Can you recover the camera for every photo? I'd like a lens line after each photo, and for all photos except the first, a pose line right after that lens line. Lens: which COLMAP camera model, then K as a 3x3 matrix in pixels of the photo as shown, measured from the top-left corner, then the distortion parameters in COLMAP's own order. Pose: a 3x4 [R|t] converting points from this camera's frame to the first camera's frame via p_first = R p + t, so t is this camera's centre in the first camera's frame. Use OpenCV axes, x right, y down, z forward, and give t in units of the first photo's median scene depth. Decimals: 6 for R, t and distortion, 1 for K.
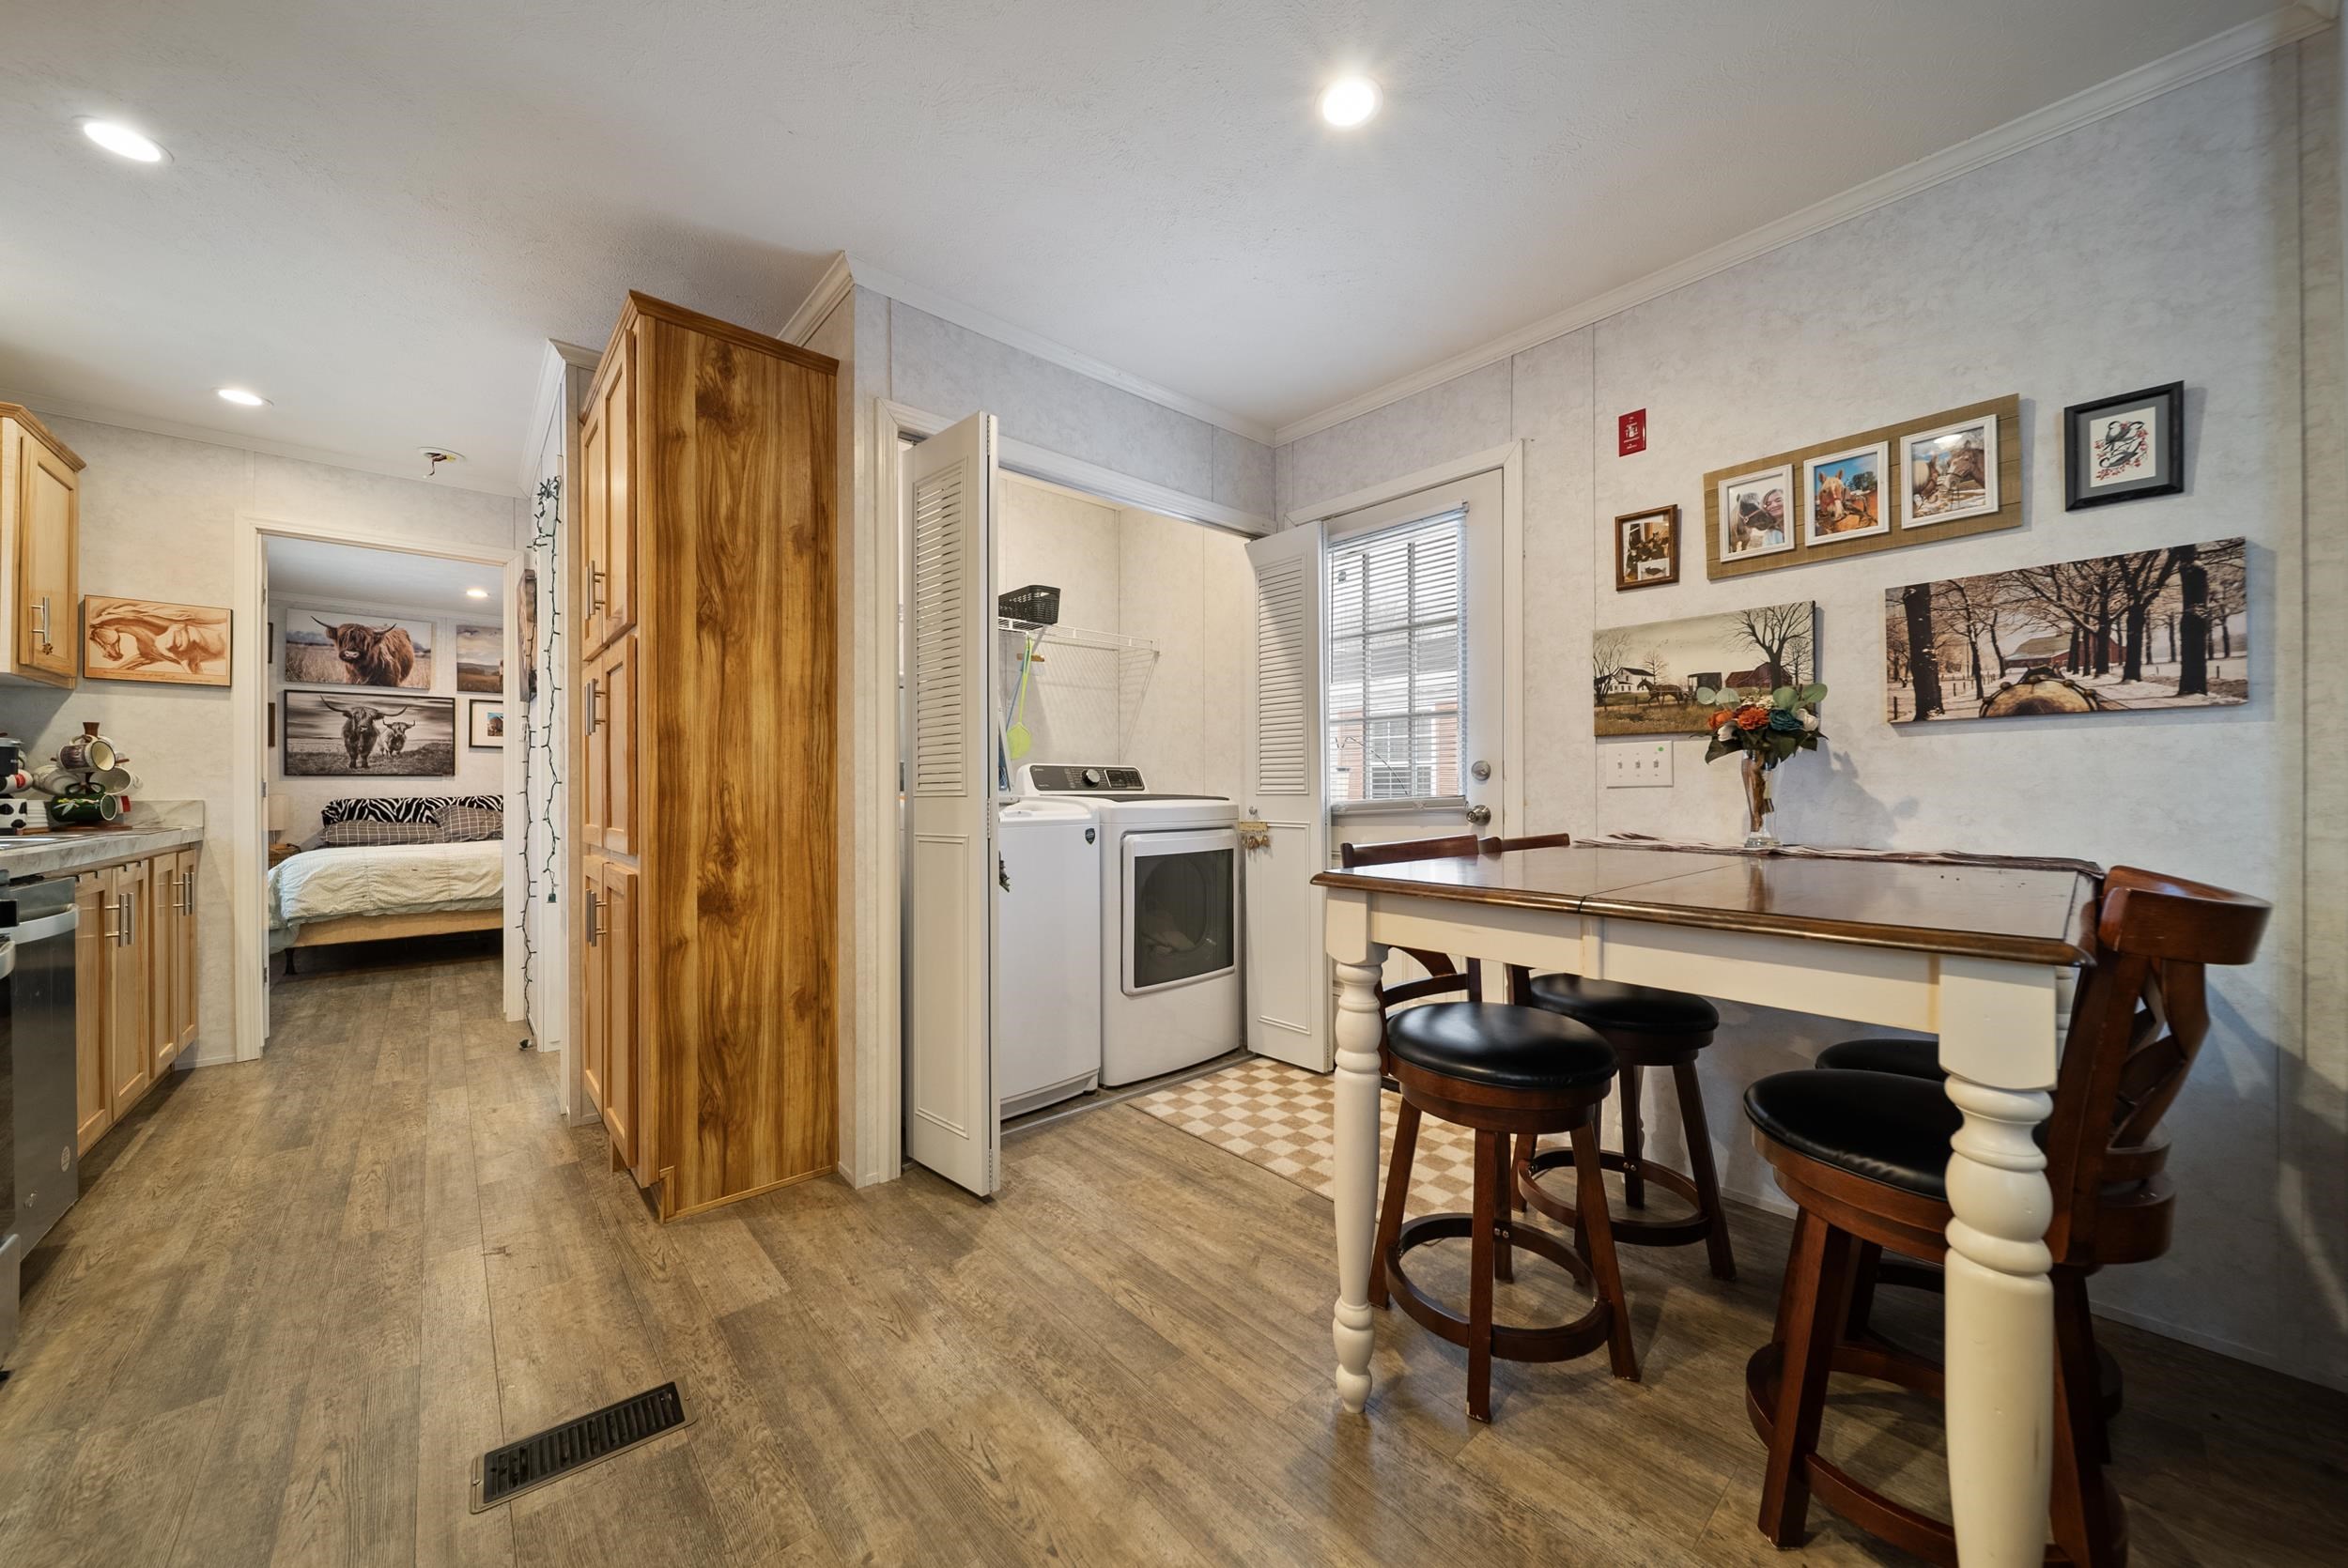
lens RADIAL K [[834.4, 0, 1176.1], [0, 834.4, 779.5], [0, 0, 1]] dist [0.000068, -0.001121]
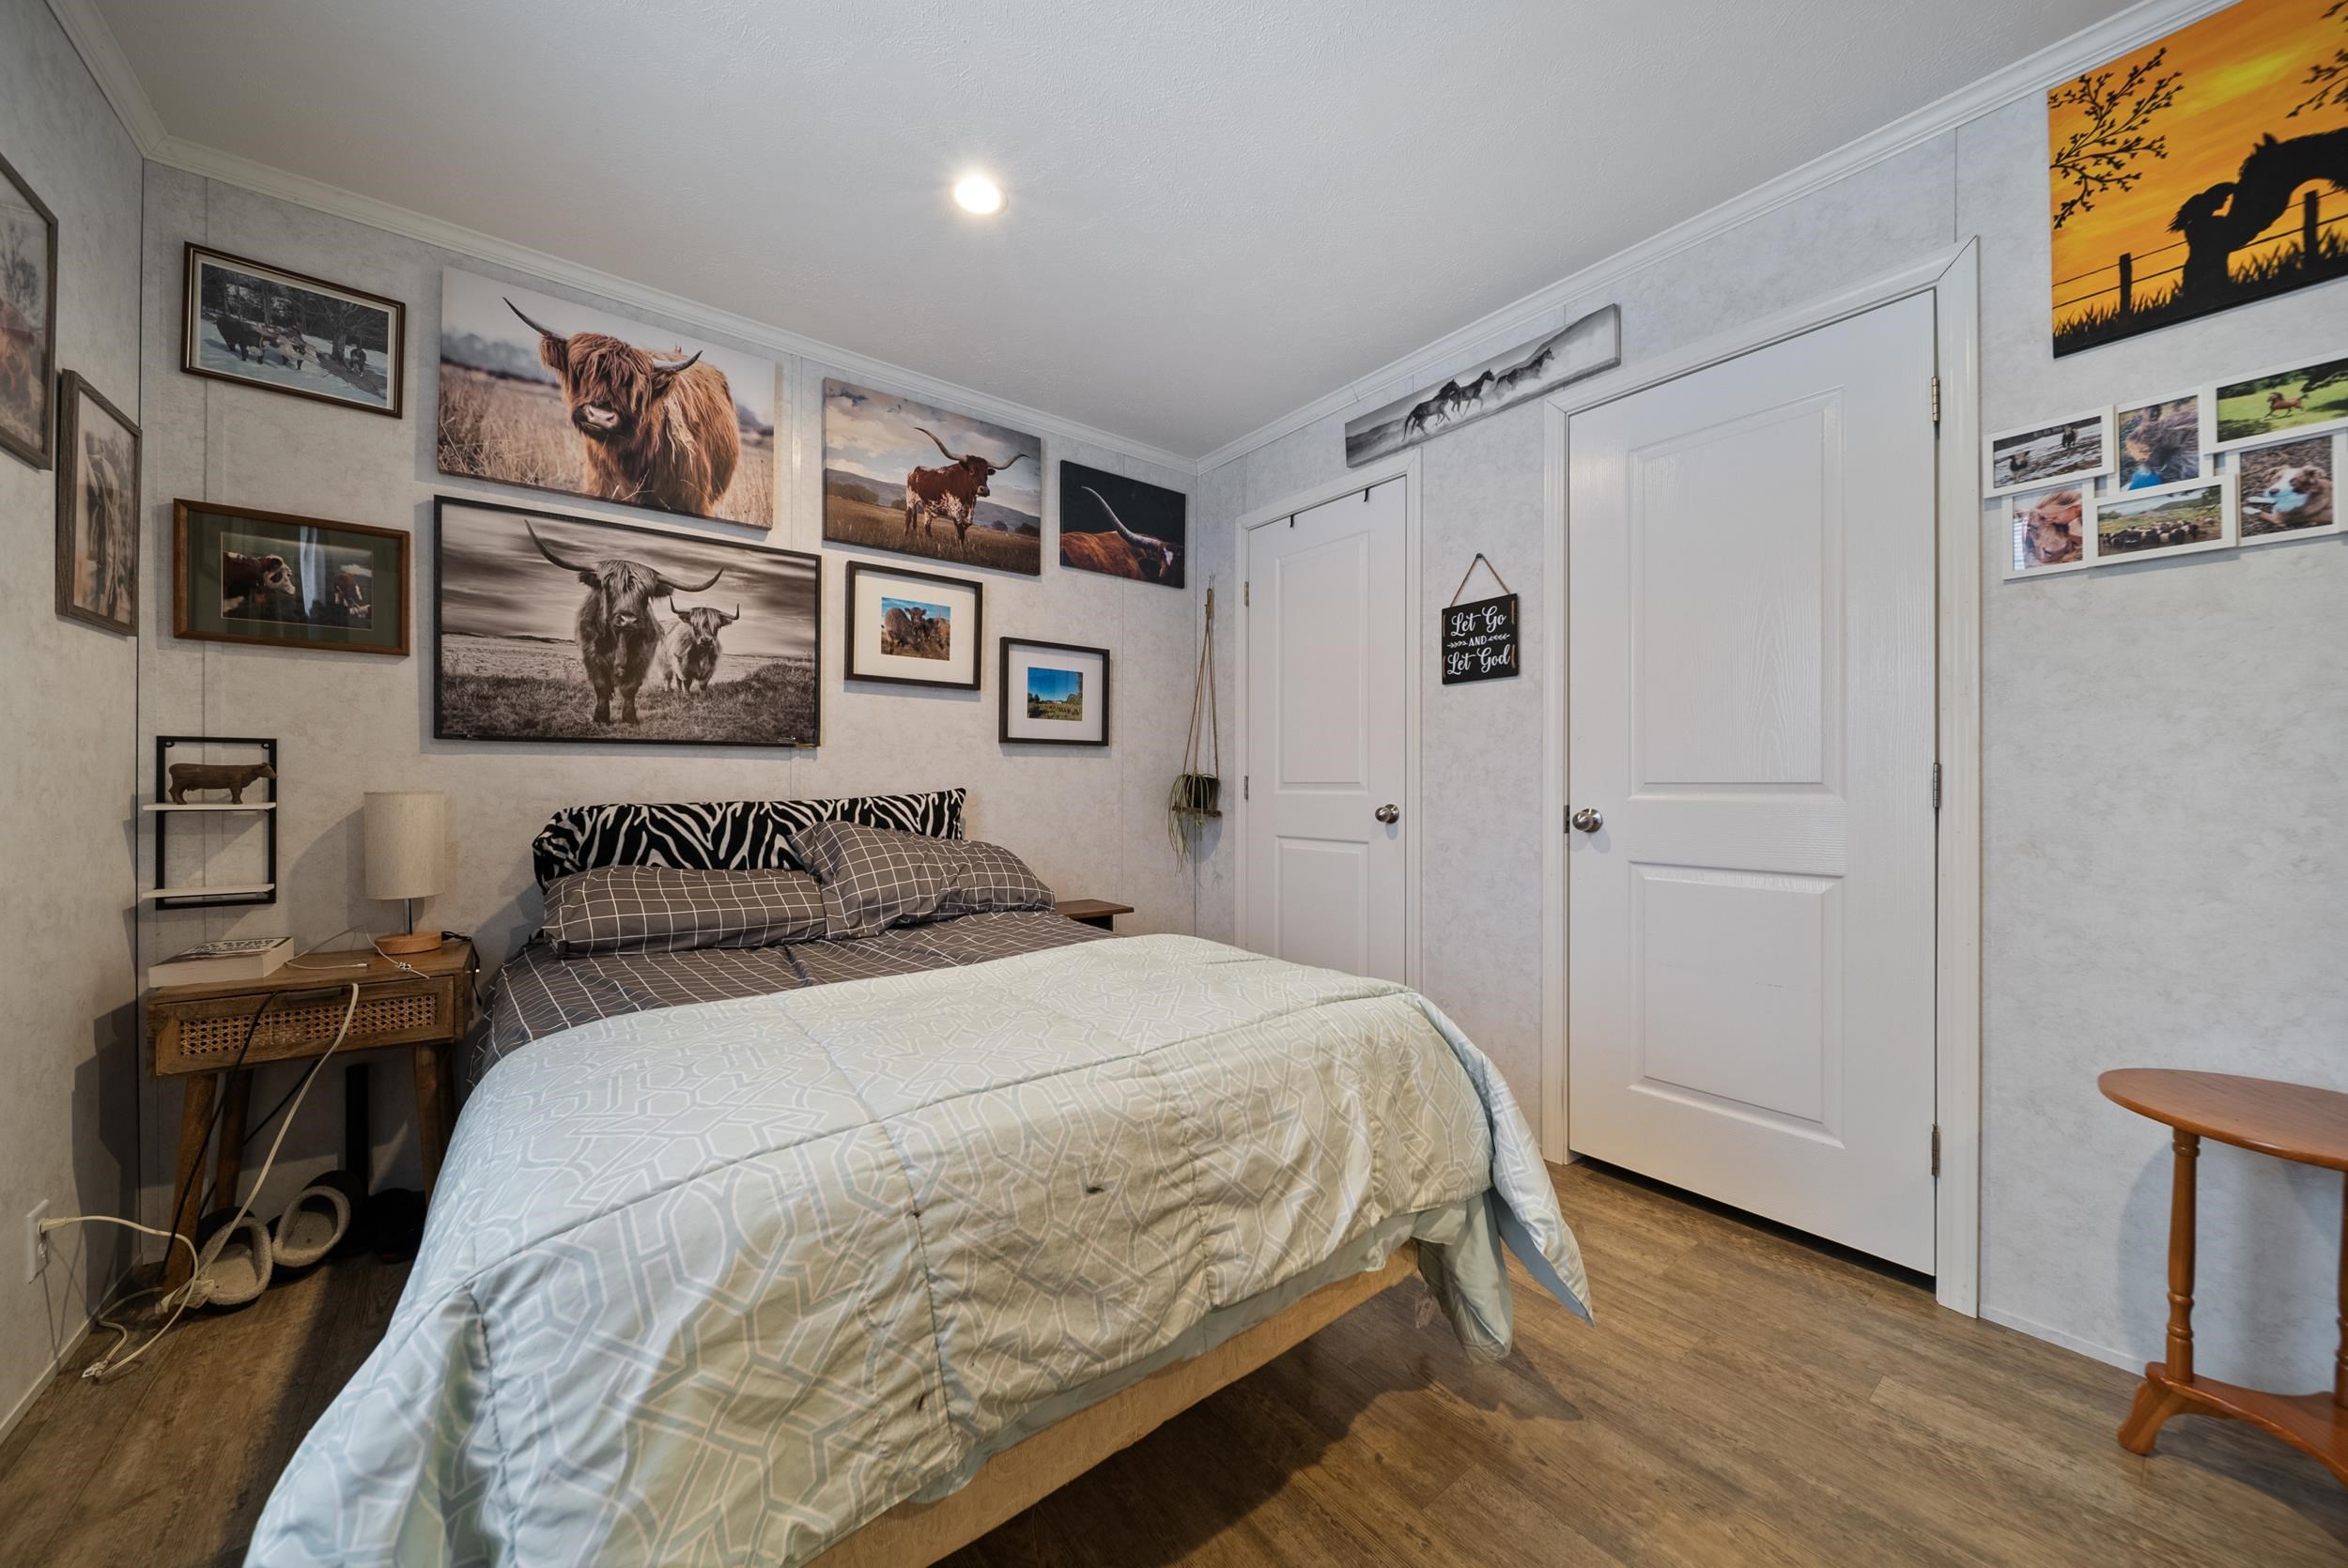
lens RADIAL K [[834.4, 0, 1176.4], [0, 834.4, 778.3], [0, 0, 1]] dist [0.000068, -0.001121]
pose [[0.997655, 0.006704, -0.068114, -1.160925], [-0.006454, 0.999972, 0.003881, 0.013687], [0.068138, -0.003432, 0.997670, 1.060362]]
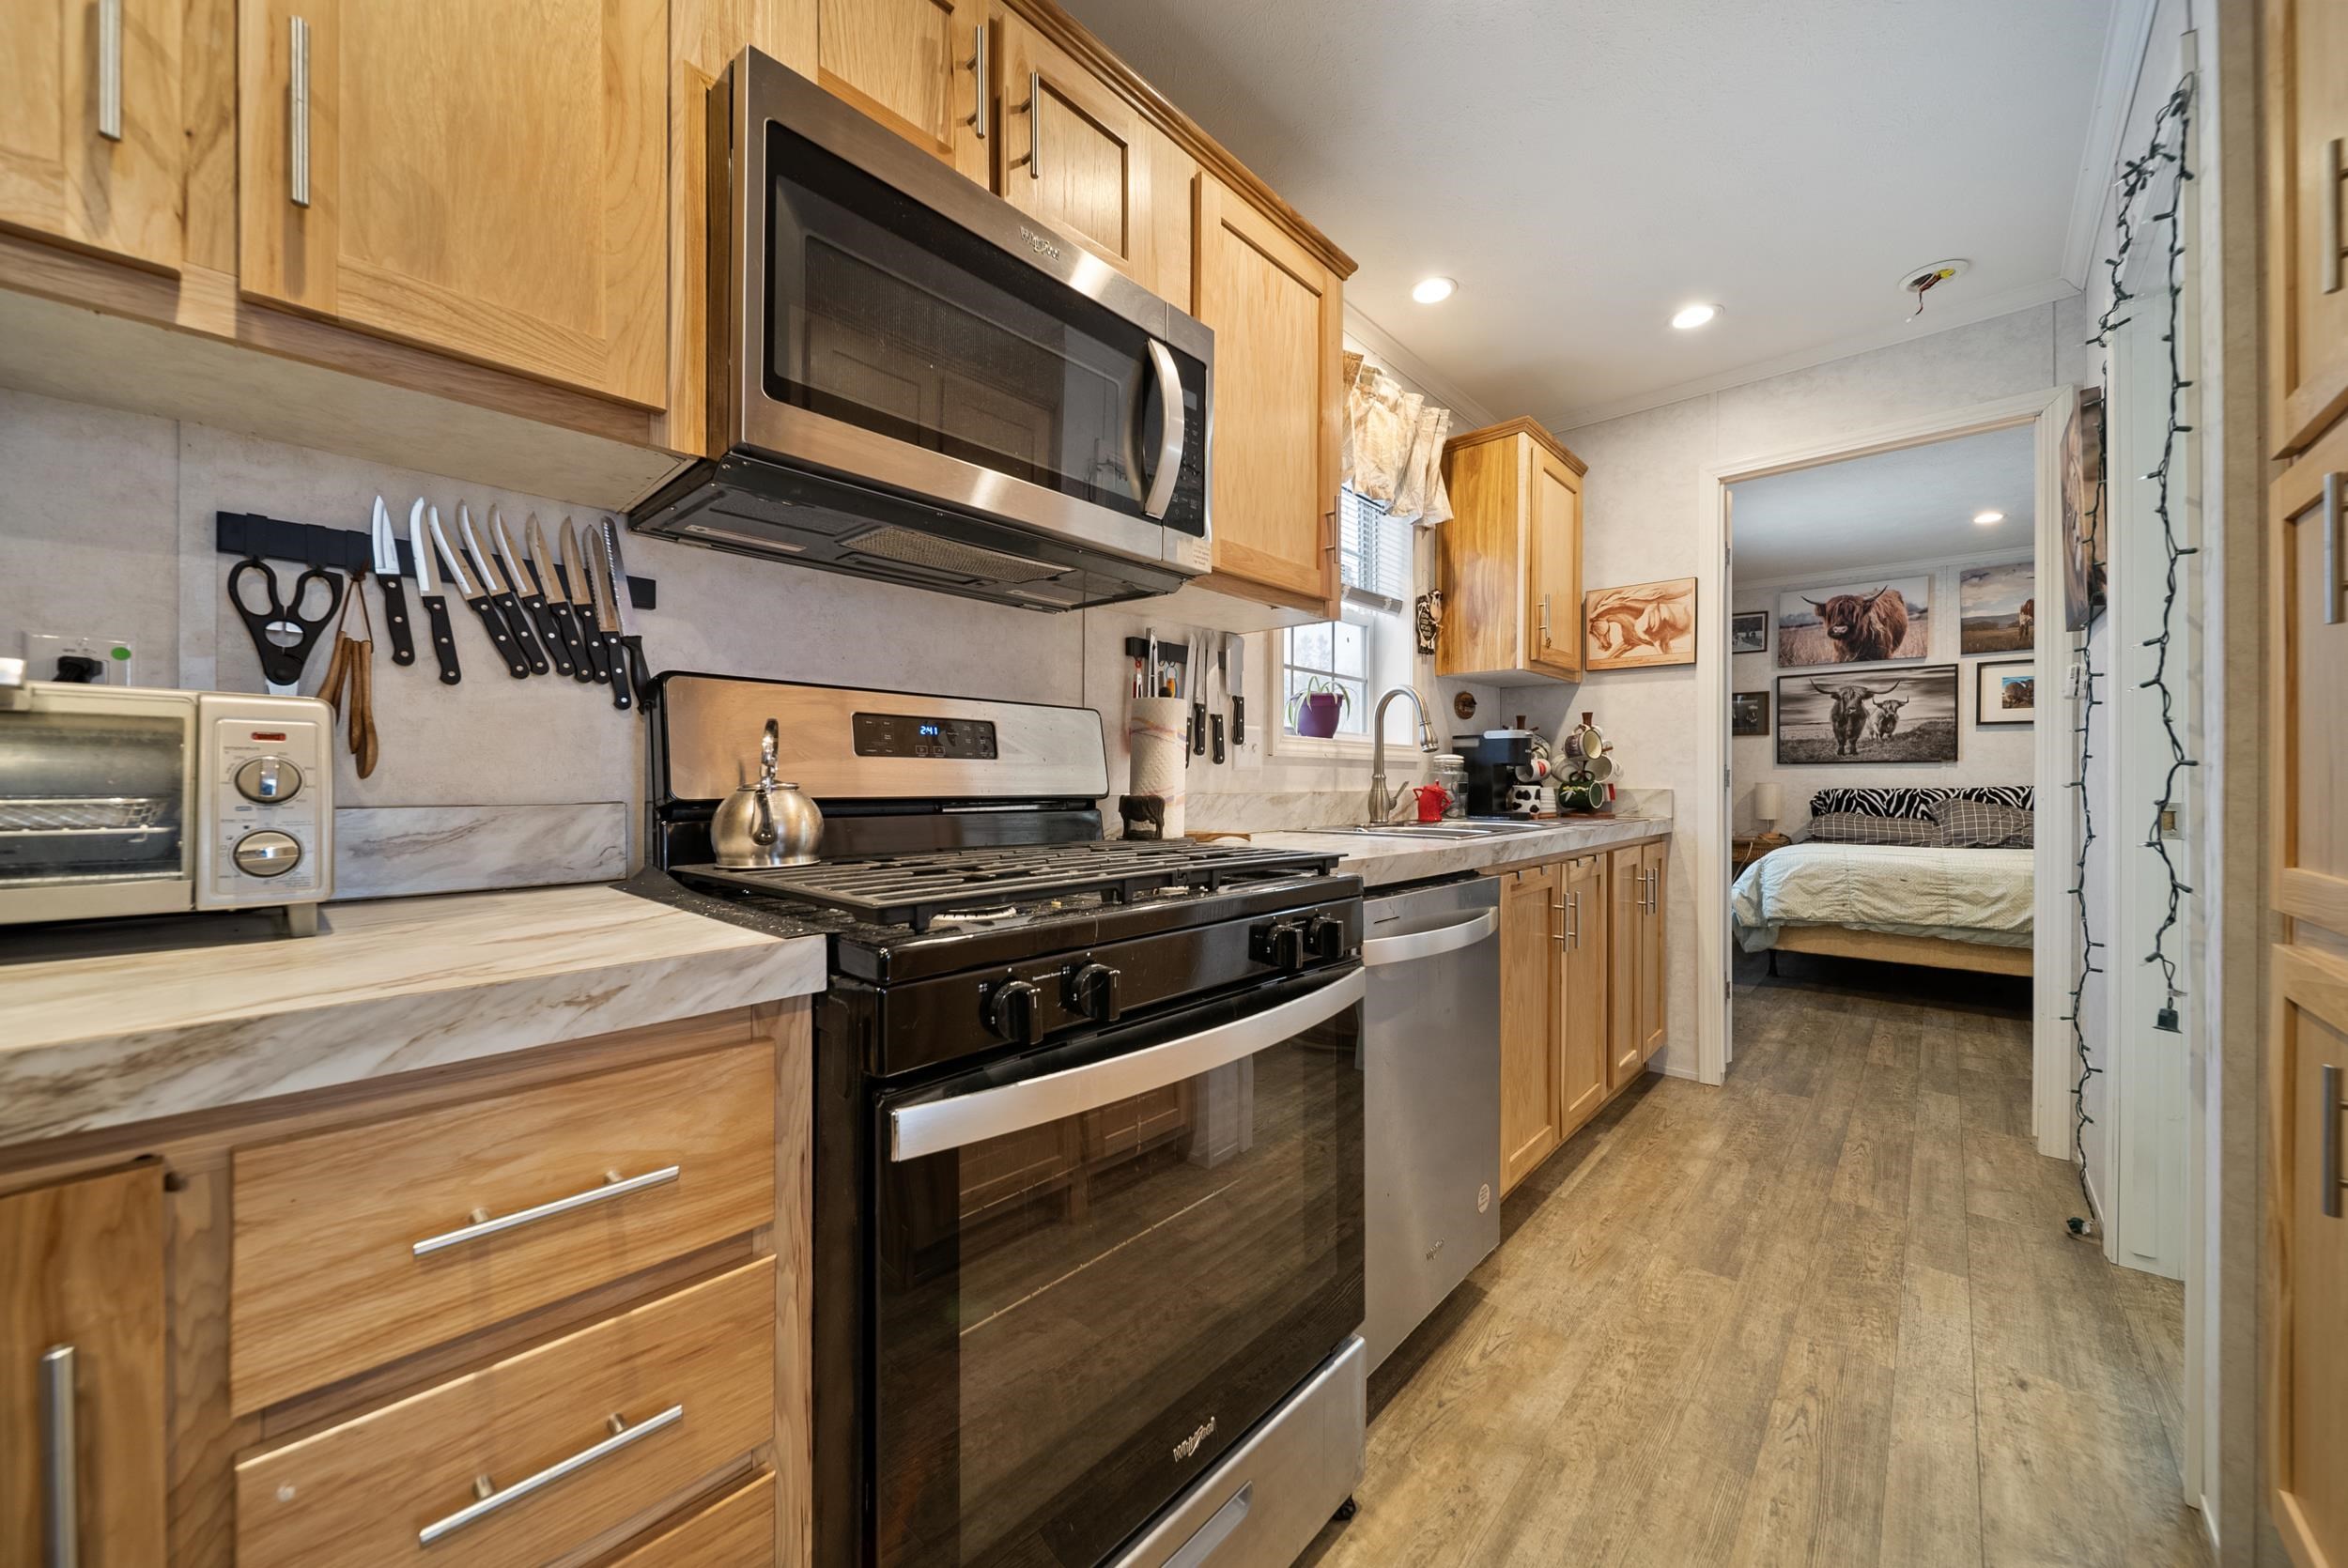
lens RADIAL K [[834.4, 0, 1173.3], [0, 834.4, 784.7], [0, 0, 1]] dist [0.000068, -0.001121]
pose [[0.100433, 0.011170, -0.994881, -0.257862], [0.007941, 0.999896, 0.012028, 0.003575], [0.994912, -0.009108, 0.100334, 0.304788]]
